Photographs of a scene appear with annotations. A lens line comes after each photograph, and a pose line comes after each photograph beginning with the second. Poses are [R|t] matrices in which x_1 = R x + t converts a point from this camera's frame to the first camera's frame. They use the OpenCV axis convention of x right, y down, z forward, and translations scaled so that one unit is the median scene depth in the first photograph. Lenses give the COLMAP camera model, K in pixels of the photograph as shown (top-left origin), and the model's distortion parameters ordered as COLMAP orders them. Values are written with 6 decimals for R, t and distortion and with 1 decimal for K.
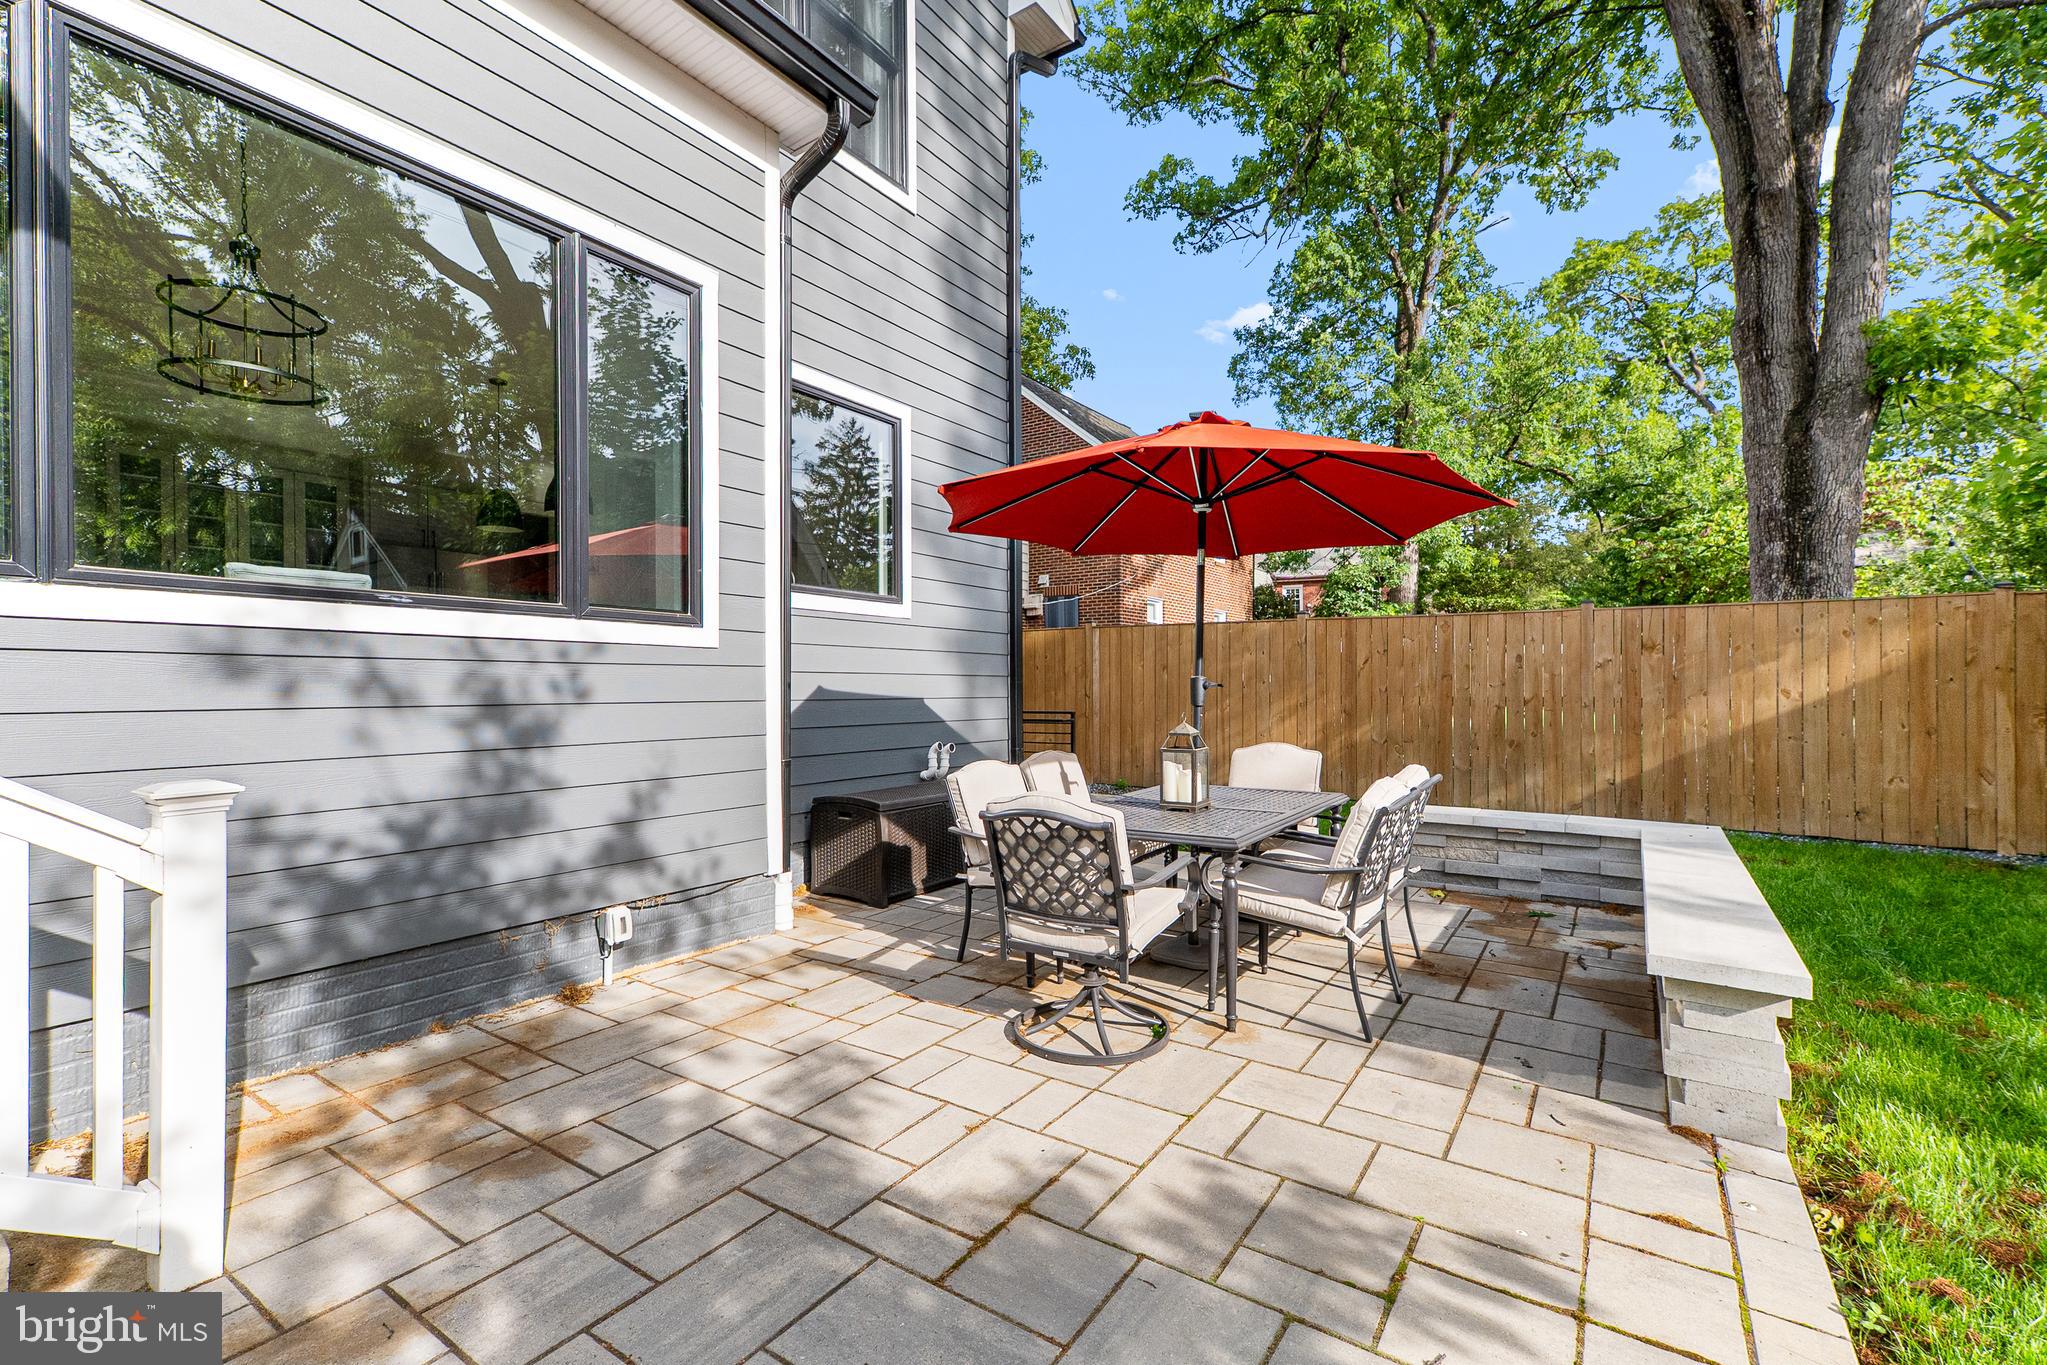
lens RADIAL K [[888.4, 0, 1019.0], [0, 888.4, 690.9], [0, 0, 1]] dist [0.004103, 0.001355]
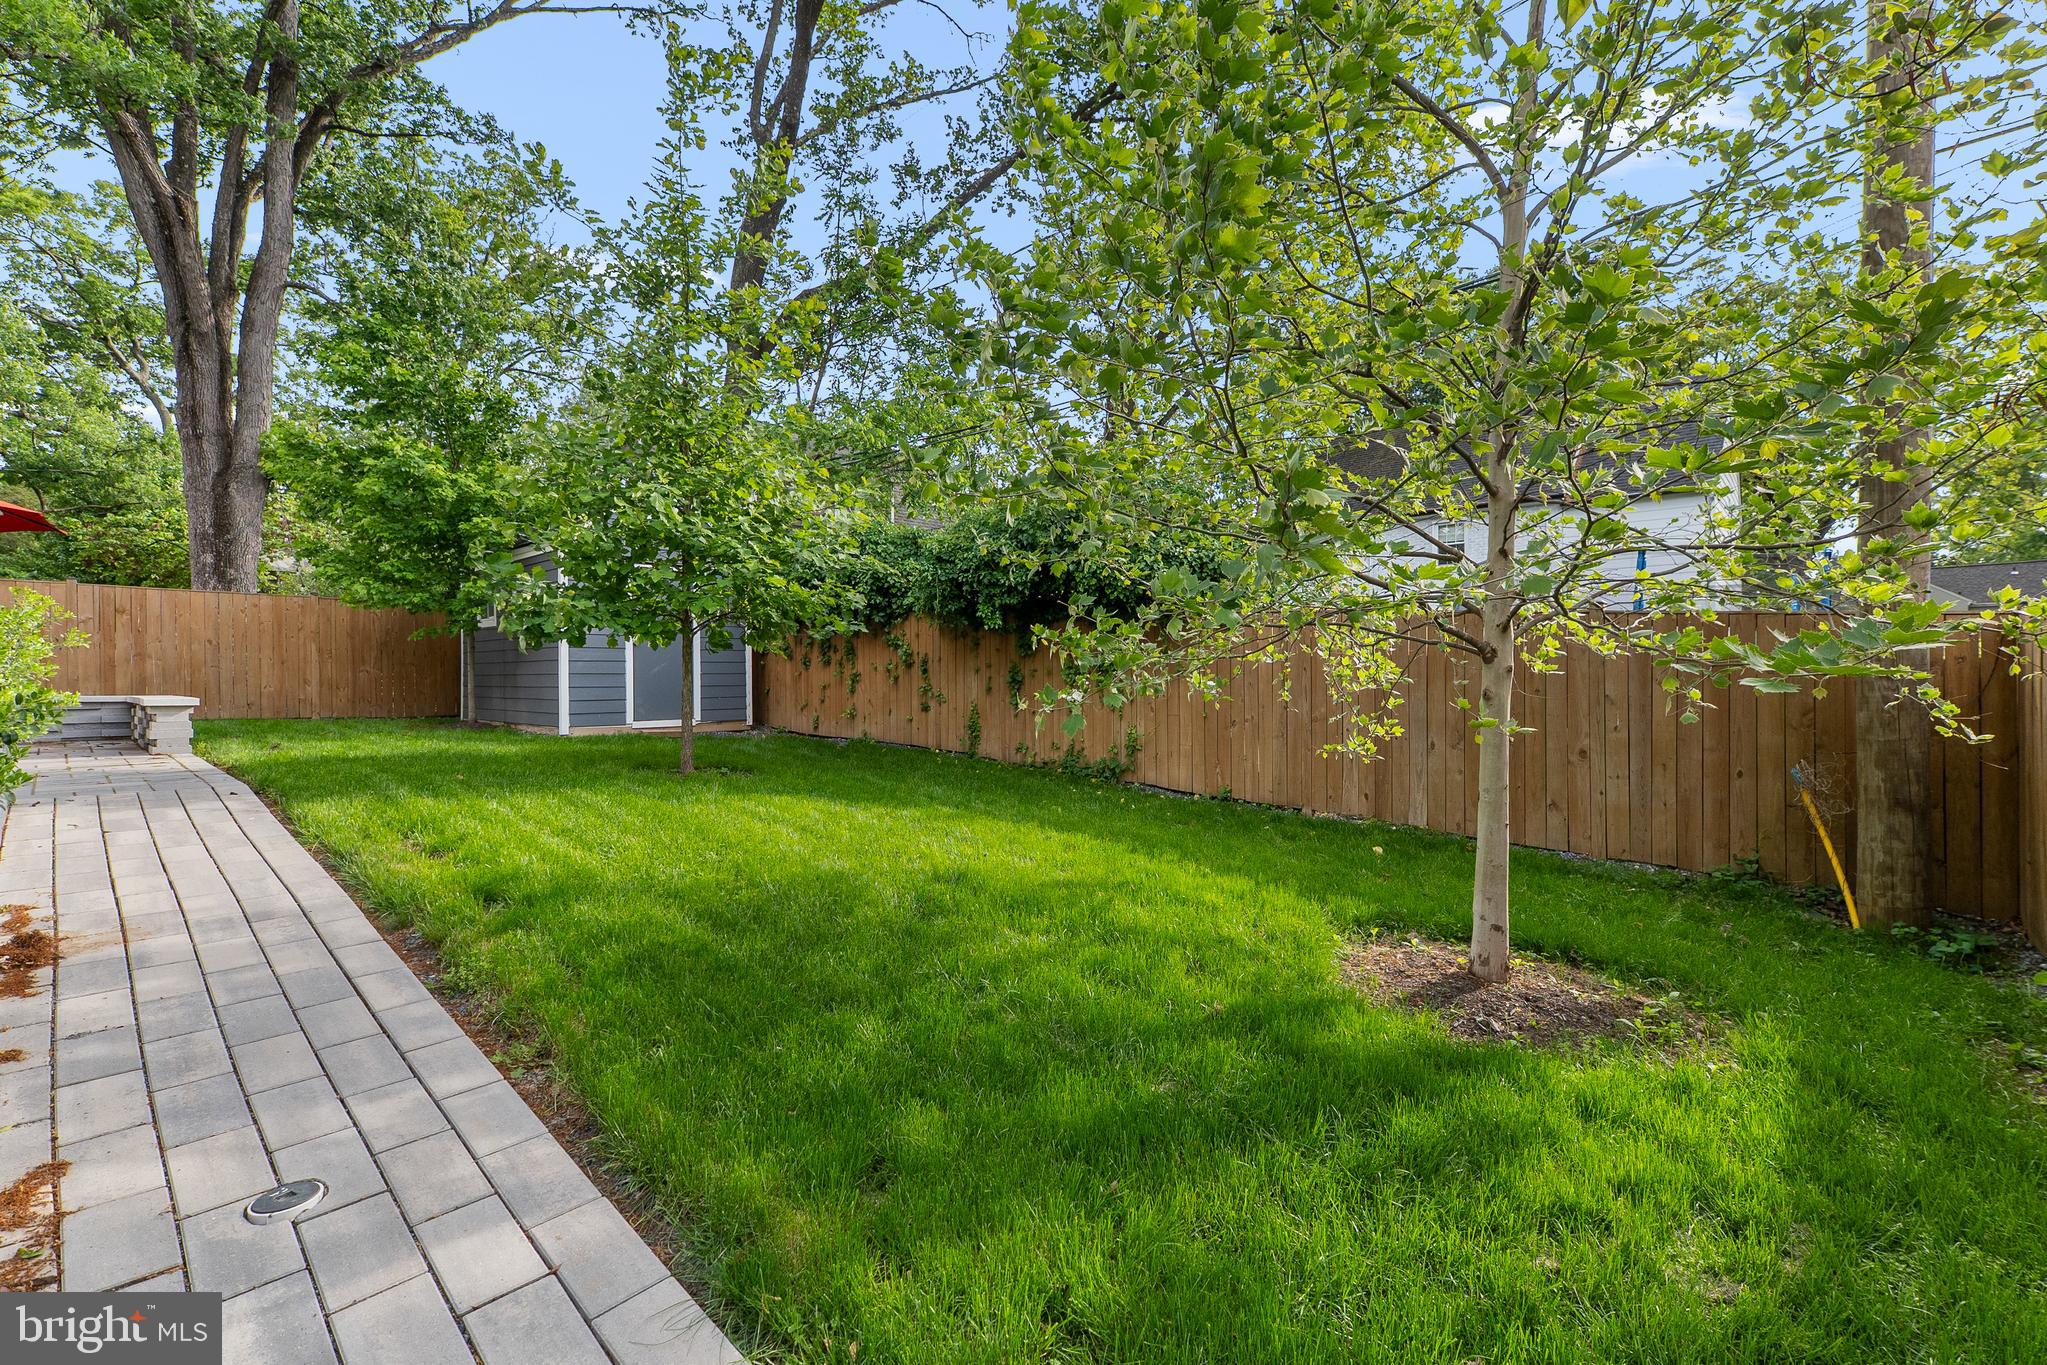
lens RADIAL K [[865.2, 0, 1018.3], [0, 865.2, 679.4], [0, 0, 1]] dist [0.003156, 0.000669]
pose [[0.130649, -0.004715, 0.991418, -0.720765], [0.009161, 0.999952, 0.003548, 0.093281], [-0.991386, 0.008619, 0.130686, -0.918016]]
